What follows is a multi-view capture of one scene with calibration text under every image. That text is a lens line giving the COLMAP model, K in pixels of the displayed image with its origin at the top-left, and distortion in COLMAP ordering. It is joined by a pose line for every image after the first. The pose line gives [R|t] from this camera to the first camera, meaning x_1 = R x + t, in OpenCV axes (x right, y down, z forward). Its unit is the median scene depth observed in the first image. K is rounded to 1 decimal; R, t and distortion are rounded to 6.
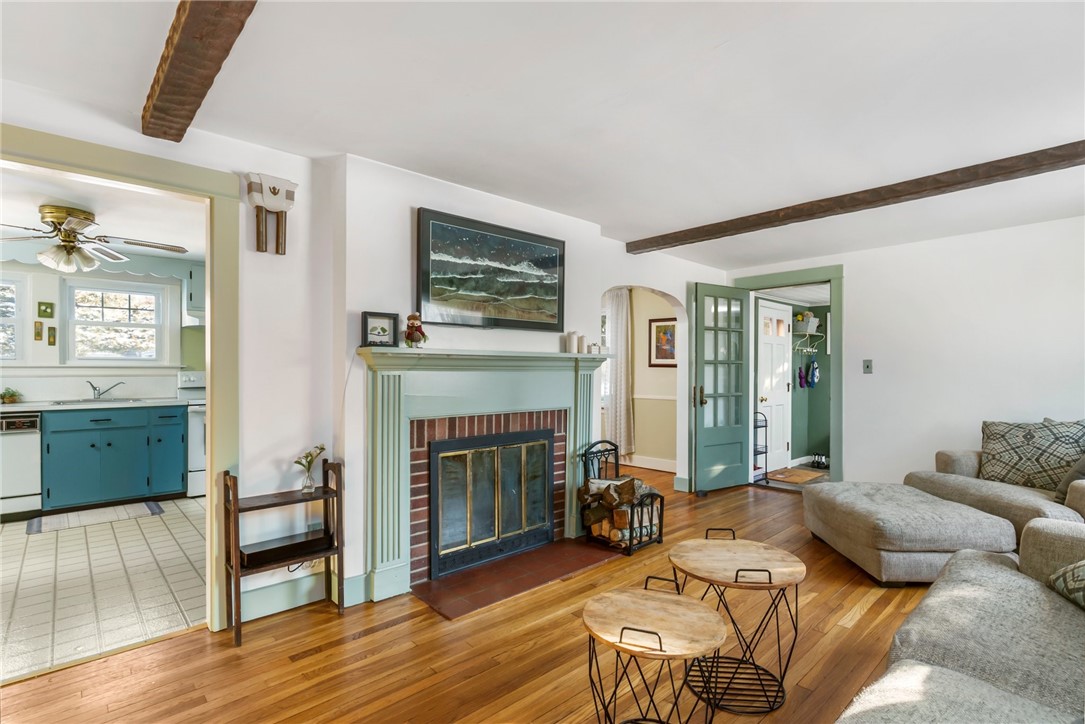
lens RADIAL K [[517.9, 0, 541.7], [0, 517.9, 371.8], [0, 0, 1]] dist [0.000477, 0.000064]
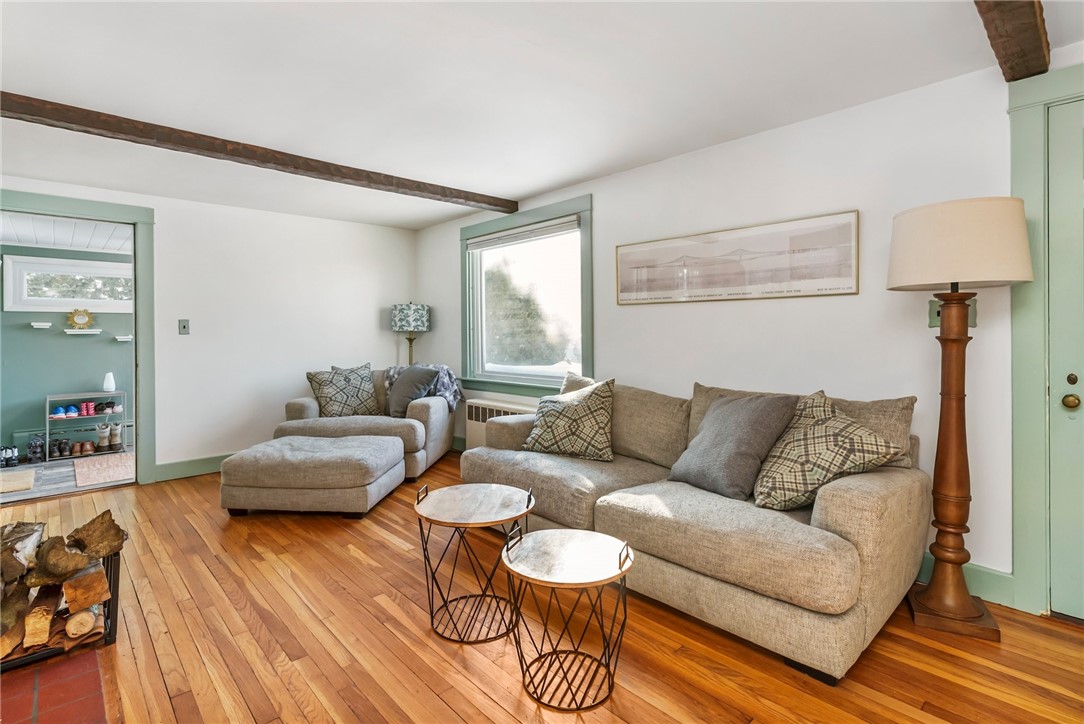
lens RADIAL K [[524.0, 0, 539.8], [0, 524.0, 334.3], [0, 0, 1]] dist [-0.000517, 0.000108]
pose [[0.000625, -0.003882, 0.999992, -0.397983], [0.007852, 0.999962, 0.003877, 0.005873], [-0.999969, 0.007849, 0.000656, 0.480929]]
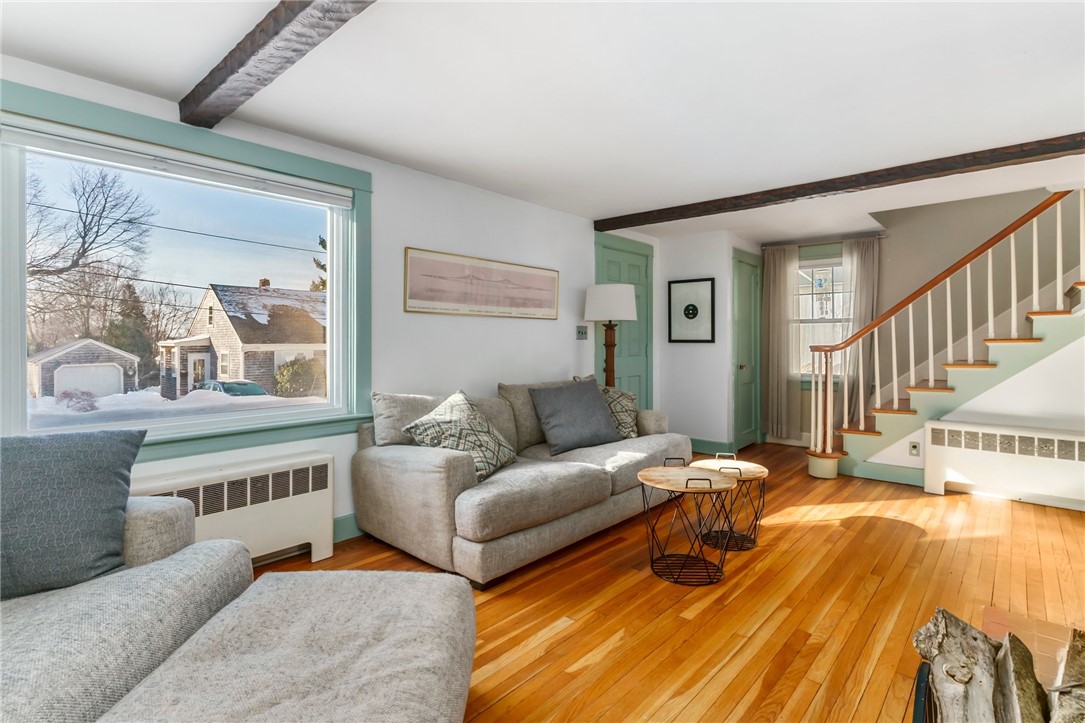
lens RADIAL K [[536.1, 0, 537.4], [0, 536.1, 339.5], [0, 0, 1]] dist [0.000505, 0.000056]
pose [[-0.995690, 0.000336, -0.092740, 0.492972], [0.000388, 1.000000, -0.000546, 0.003103], [0.092740, -0.000580, -0.995690, 1.308599]]
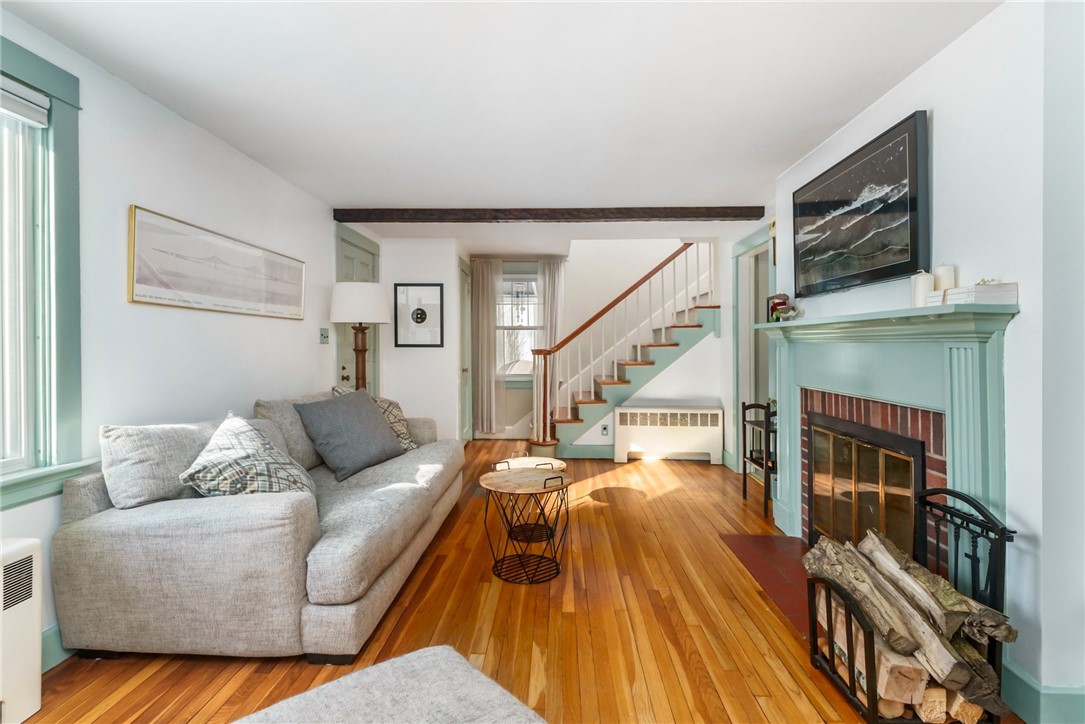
lens RADIAL K [[531.0, 0, 542.7], [0, 531.0, 347.6], [0, 0, 1]] dist [0.000304, 0.000322]
pose [[-0.701984, 0.003350, -0.712184, 0.750119], [-0.001672, 0.999978, 0.006352, 0.002359], [0.712190, 0.005650, -0.701964, 1.125226]]
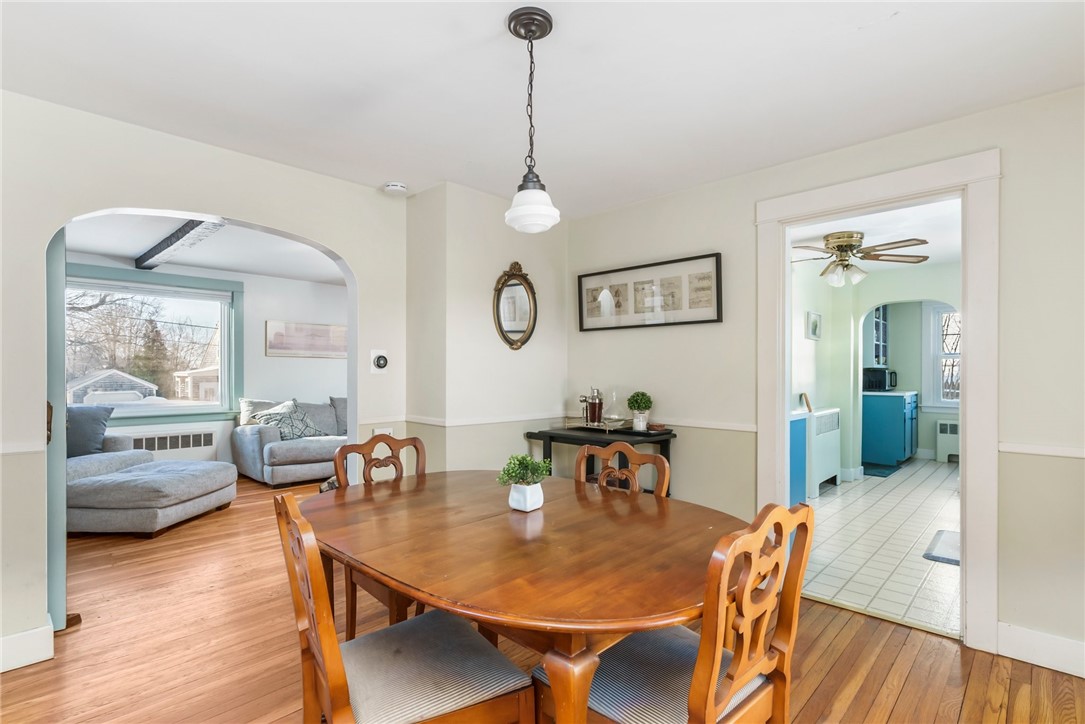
lens RADIAL K [[533.7, 0, 536.0], [0, 533.7, 374.1], [0, 0, 1]] dist [0.001540, 0.000418]
pose [[-0.998171, -0.001011, -0.060446, -0.147410], [-0.001361, 0.999983, 0.005747, 0.000619], [0.060439, 0.005819, -0.998155, 2.145123]]
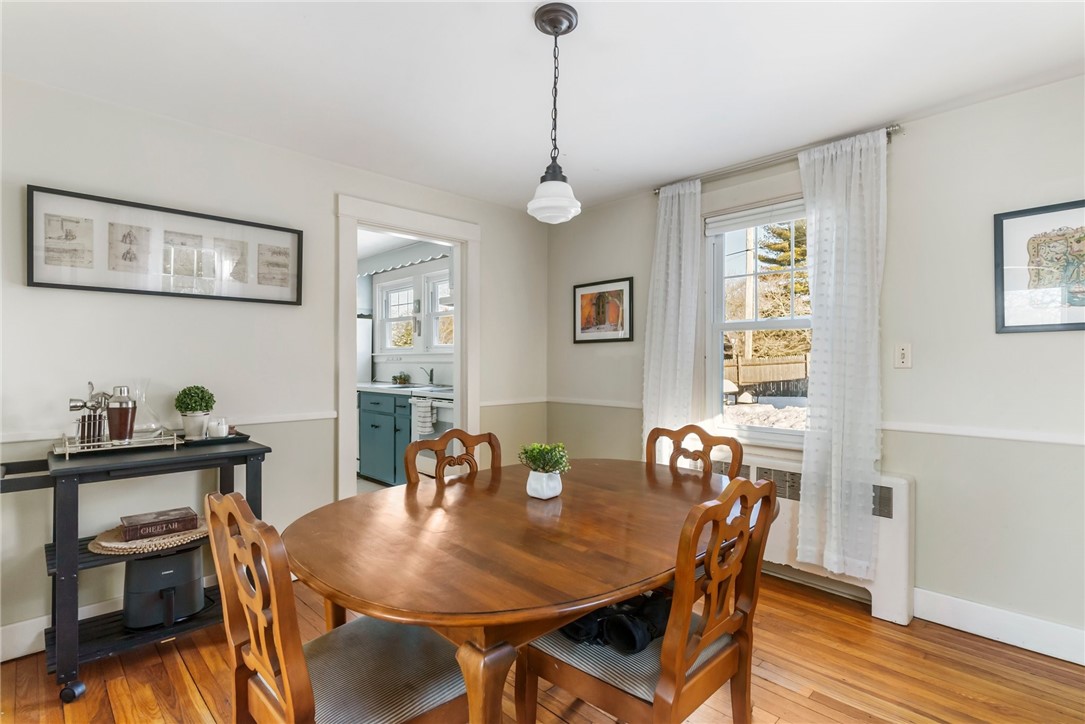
lens RADIAL K [[522.1, 0, 542.5], [0, 522.1, 362.0], [0, 0, 1]] dist [-0.000972, -0.000535]
pose [[0.032209, 0.002624, -0.999478, 0.303992], [-0.001667, 0.999995, 0.002571, 0.003521], [0.999480, 0.001583, 0.032213, 1.632534]]
